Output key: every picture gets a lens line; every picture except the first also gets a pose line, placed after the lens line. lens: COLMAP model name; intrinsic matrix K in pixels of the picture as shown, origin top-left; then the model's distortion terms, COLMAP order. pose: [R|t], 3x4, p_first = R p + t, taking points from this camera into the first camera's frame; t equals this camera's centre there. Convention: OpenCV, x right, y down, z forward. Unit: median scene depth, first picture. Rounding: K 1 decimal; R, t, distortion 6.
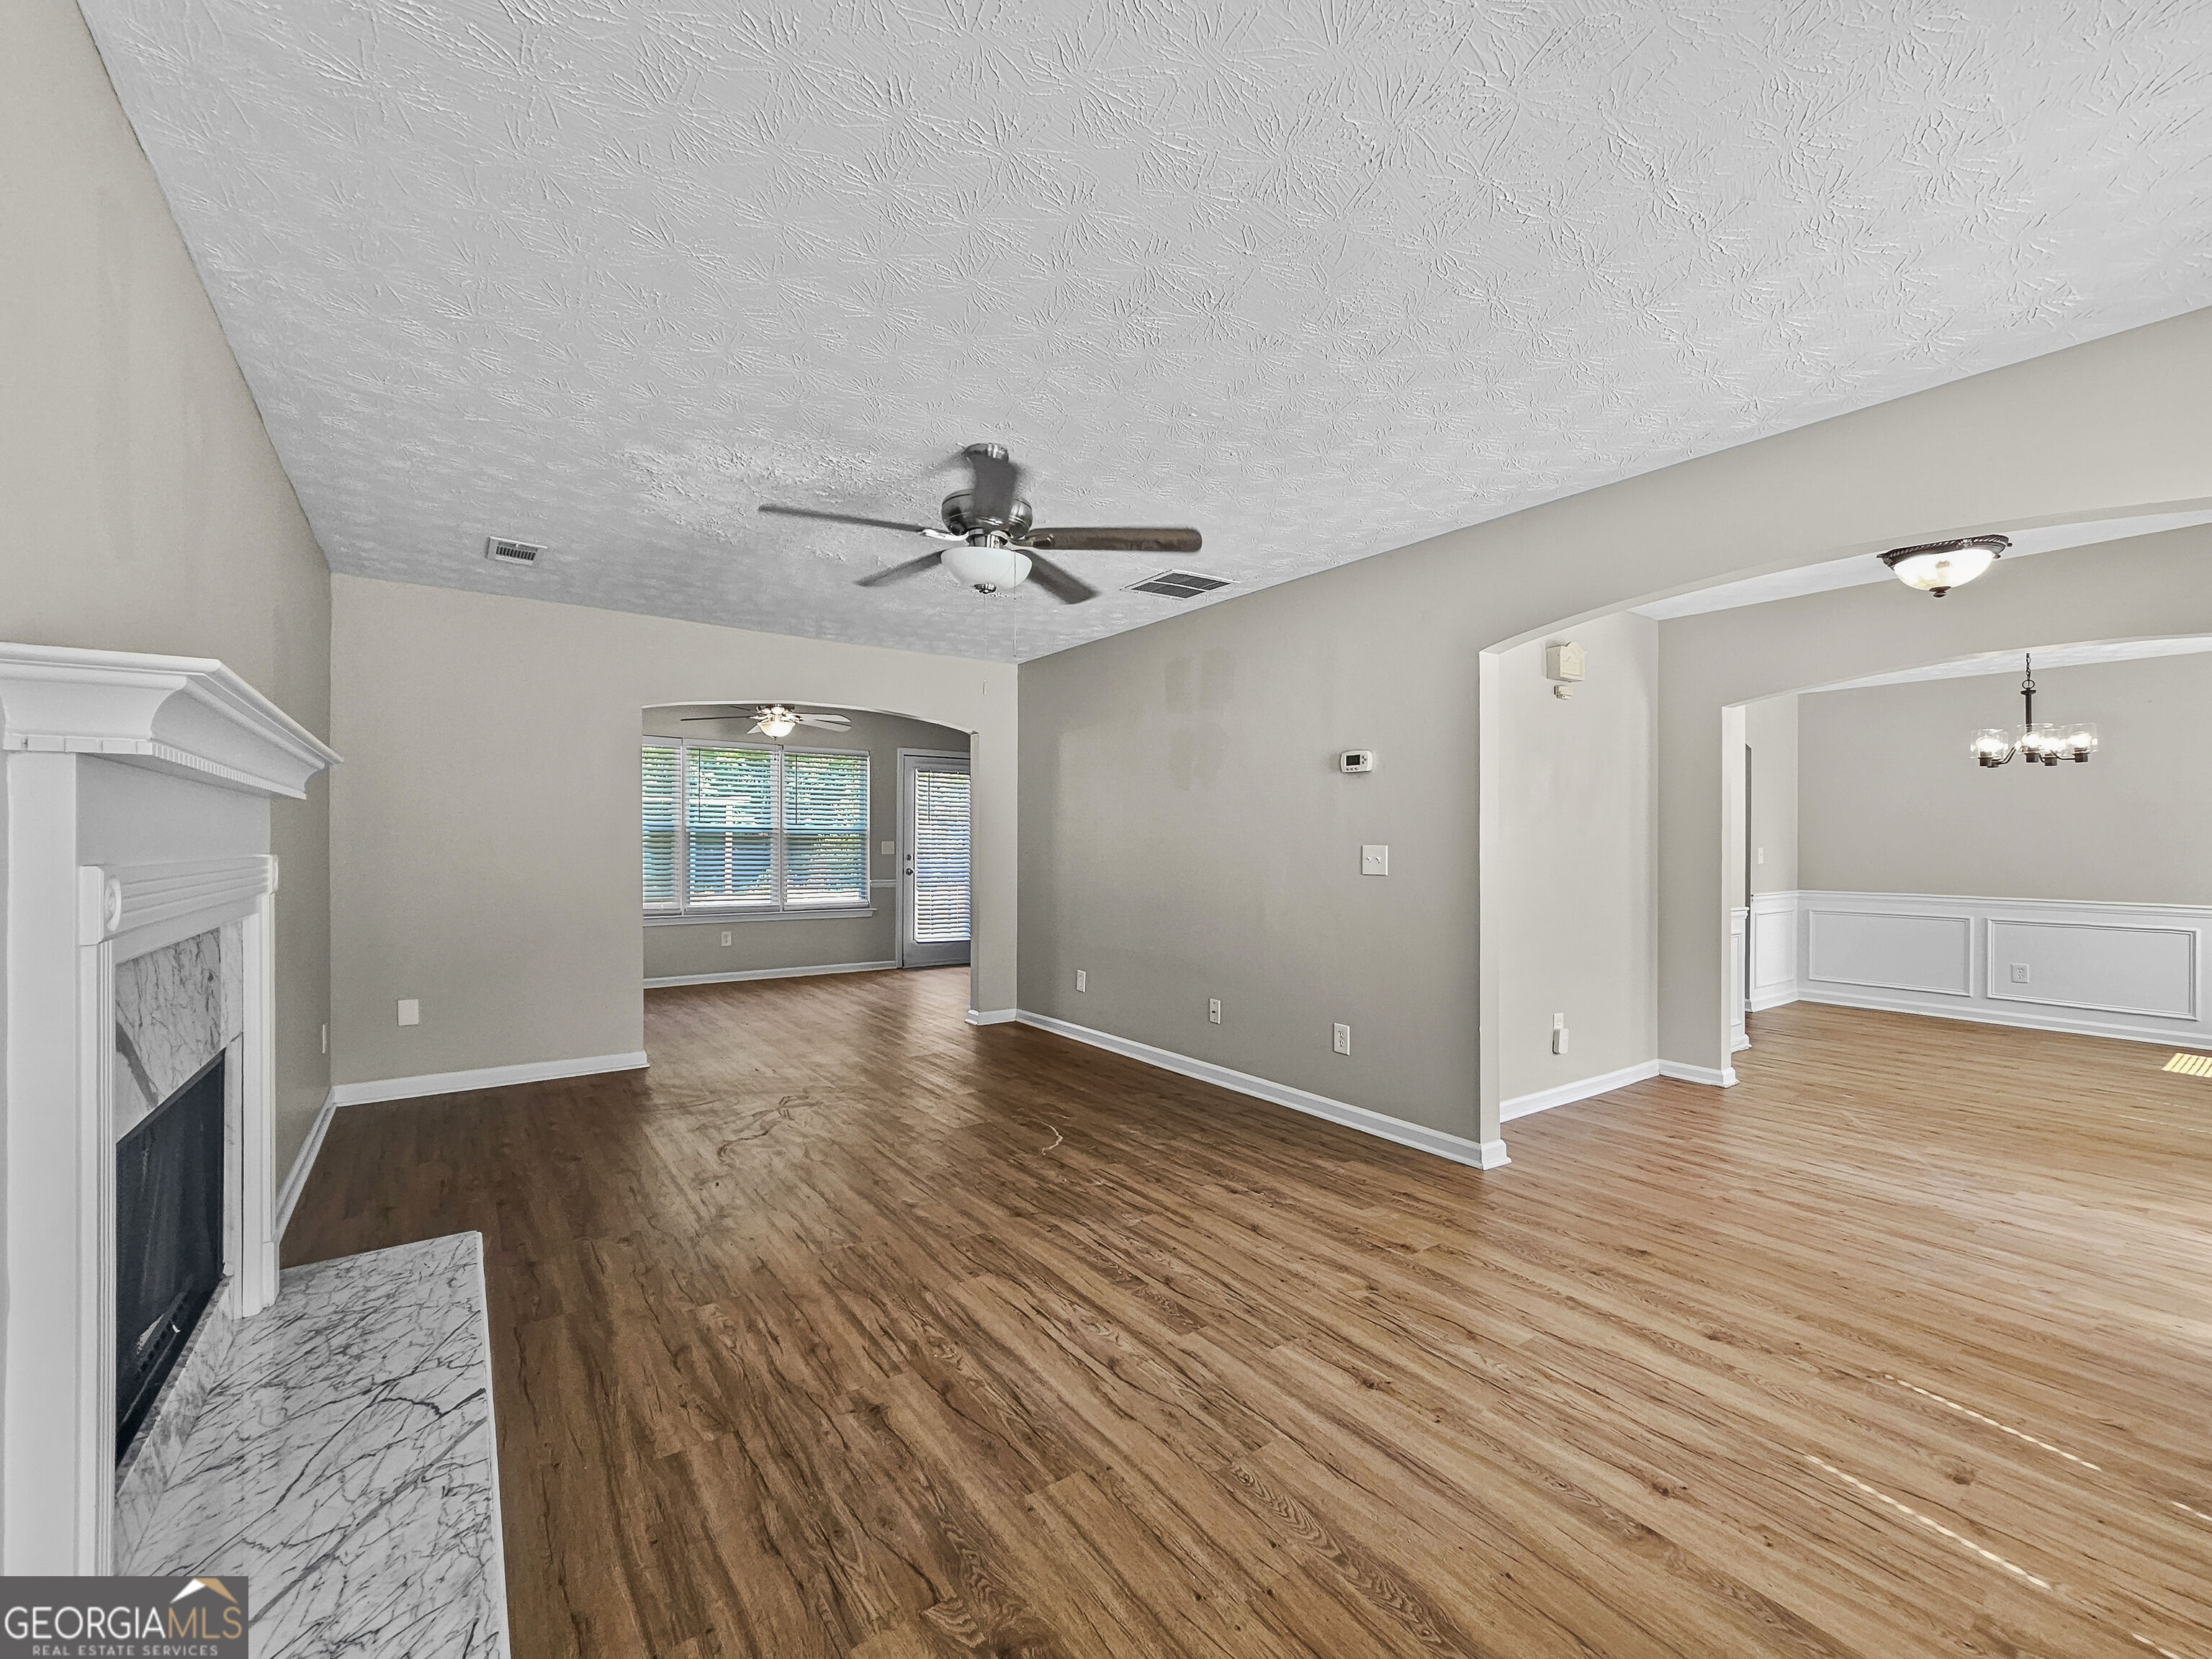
lens RADIAL K [[918.4, 0, 1106.0], [0, 918.4, 829.5], [0, 0, 1]] dist [-0.001247, -0.000070]
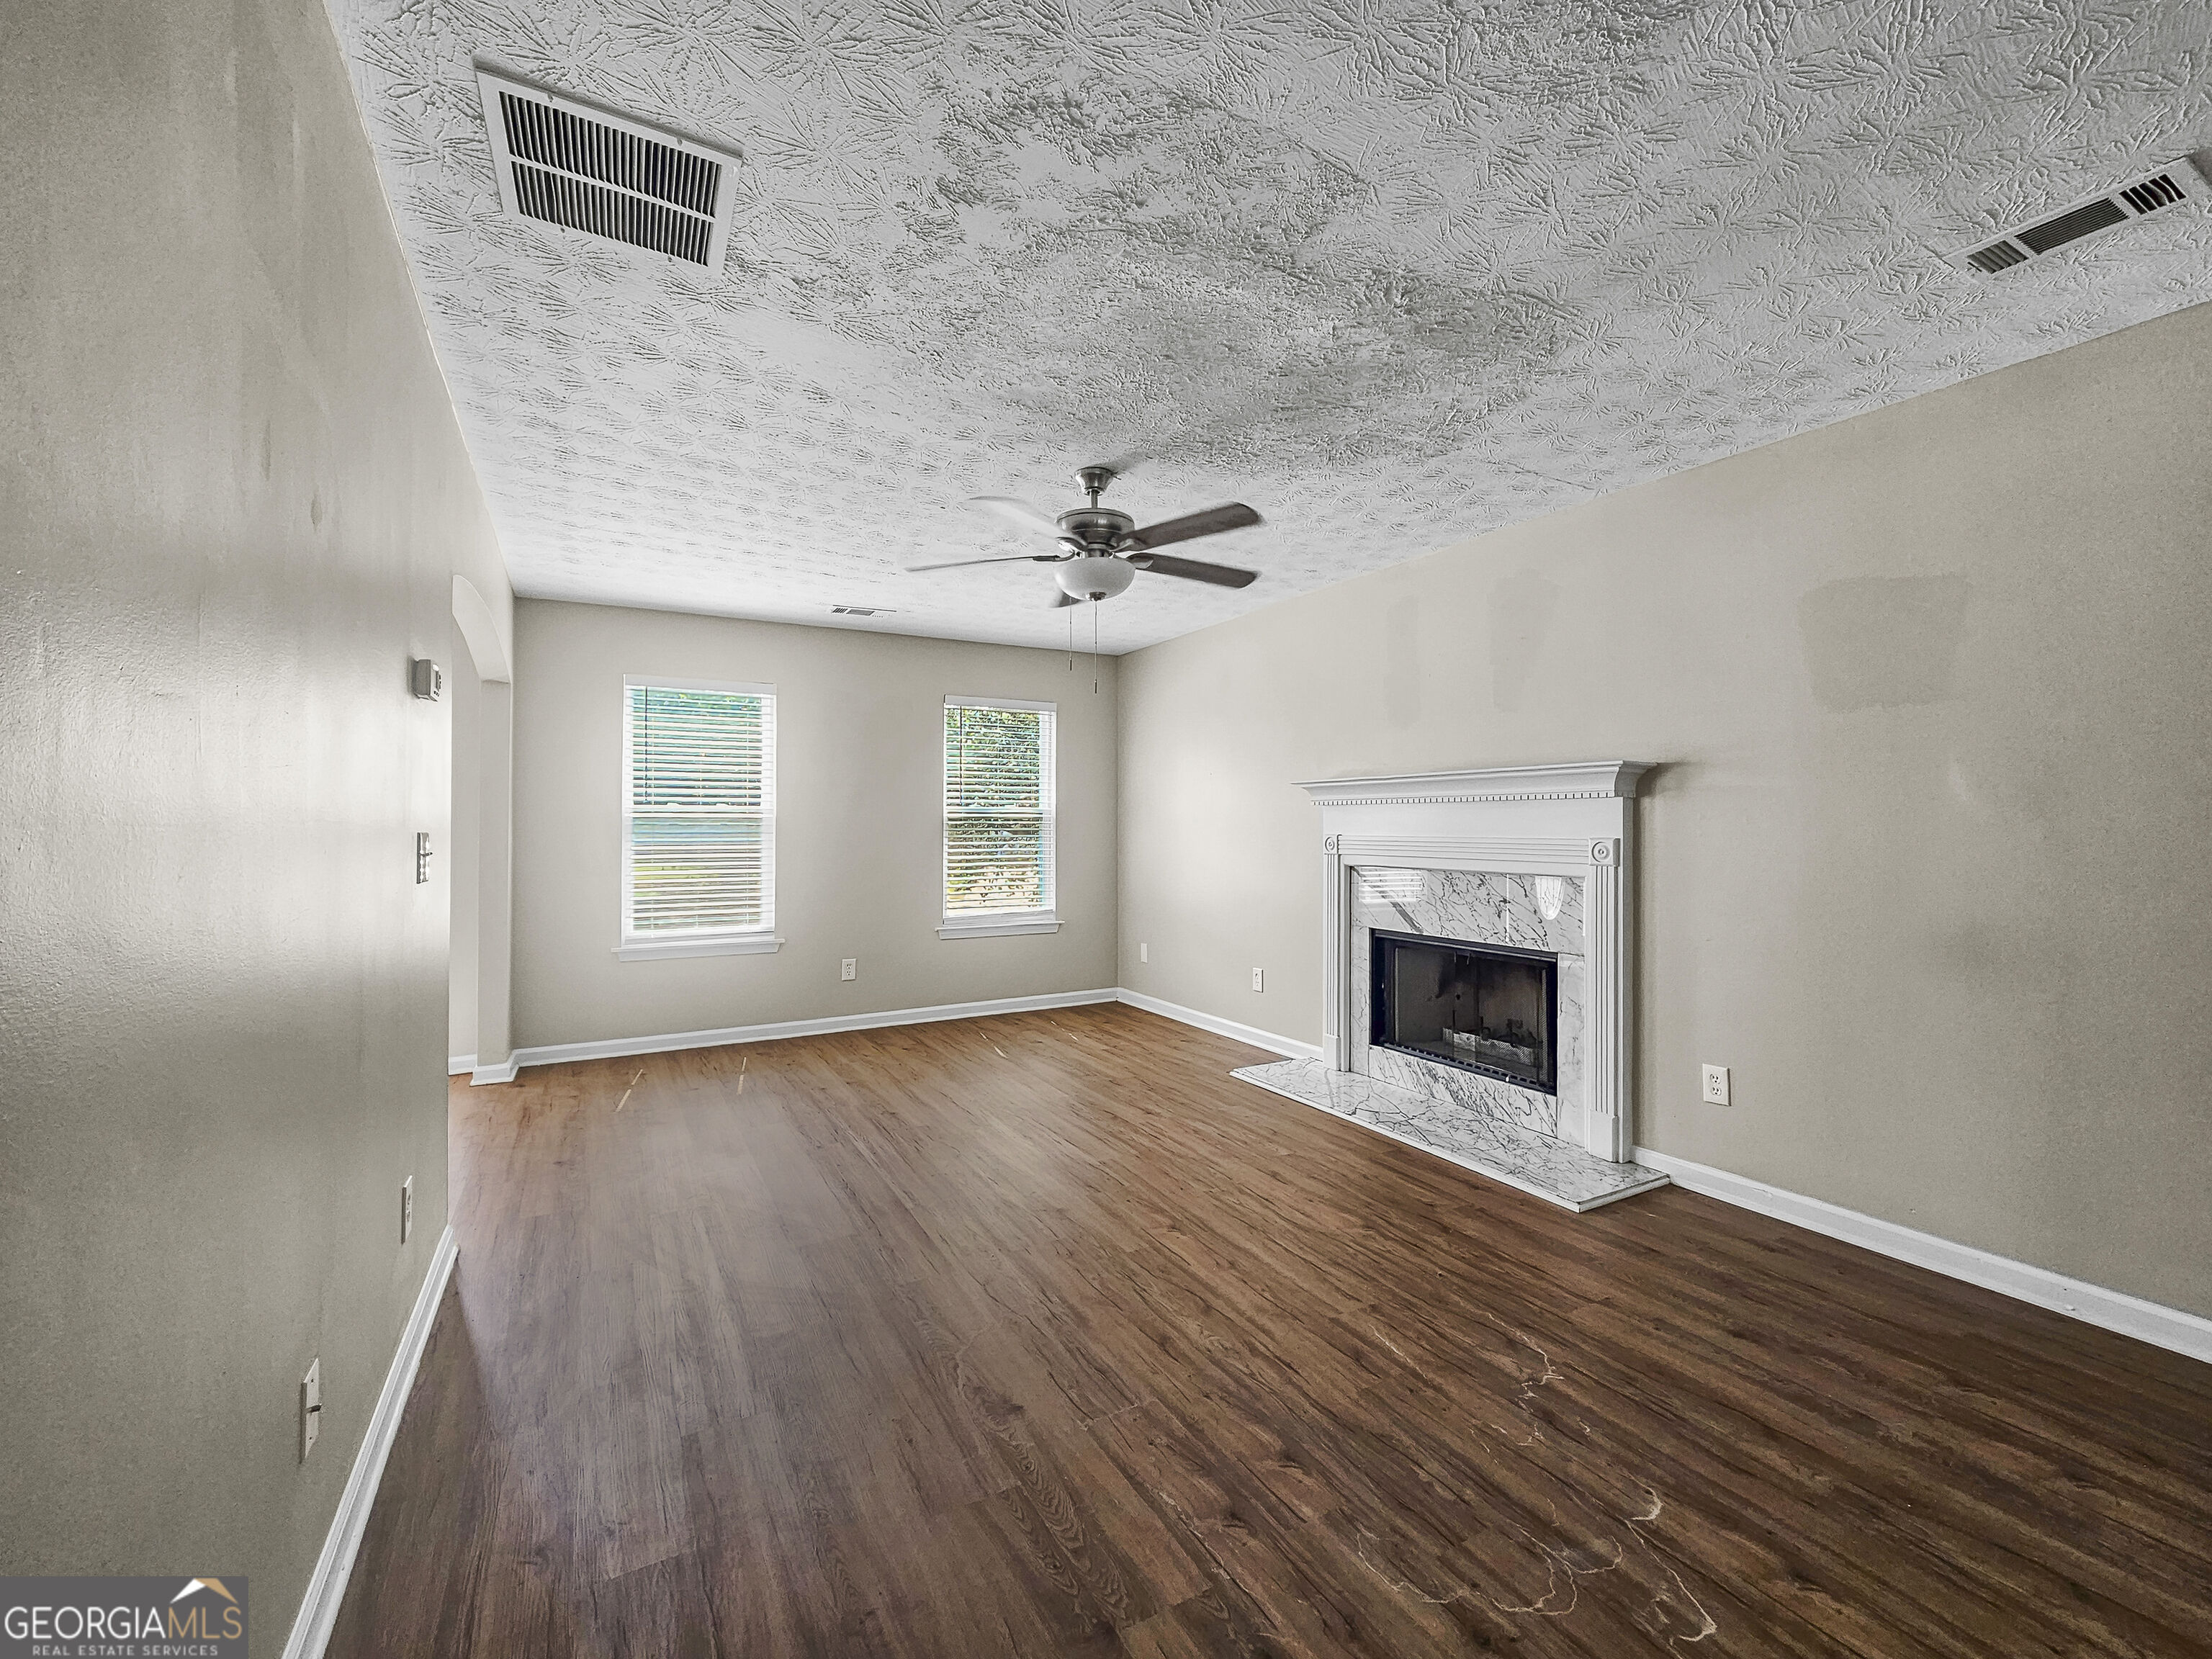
lens RADIAL K [[918.4, 0, 1106.0], [0, 918.4, 829.5], [0, 0, 1]] dist [-0.001247, -0.000070]
pose [[-0.993233, -0.004400, 0.116053, -0.362274], [-0.006062, 0.999884, -0.013975, 0.040081], [-0.115978, -0.014584, -0.993145, 2.800980]]
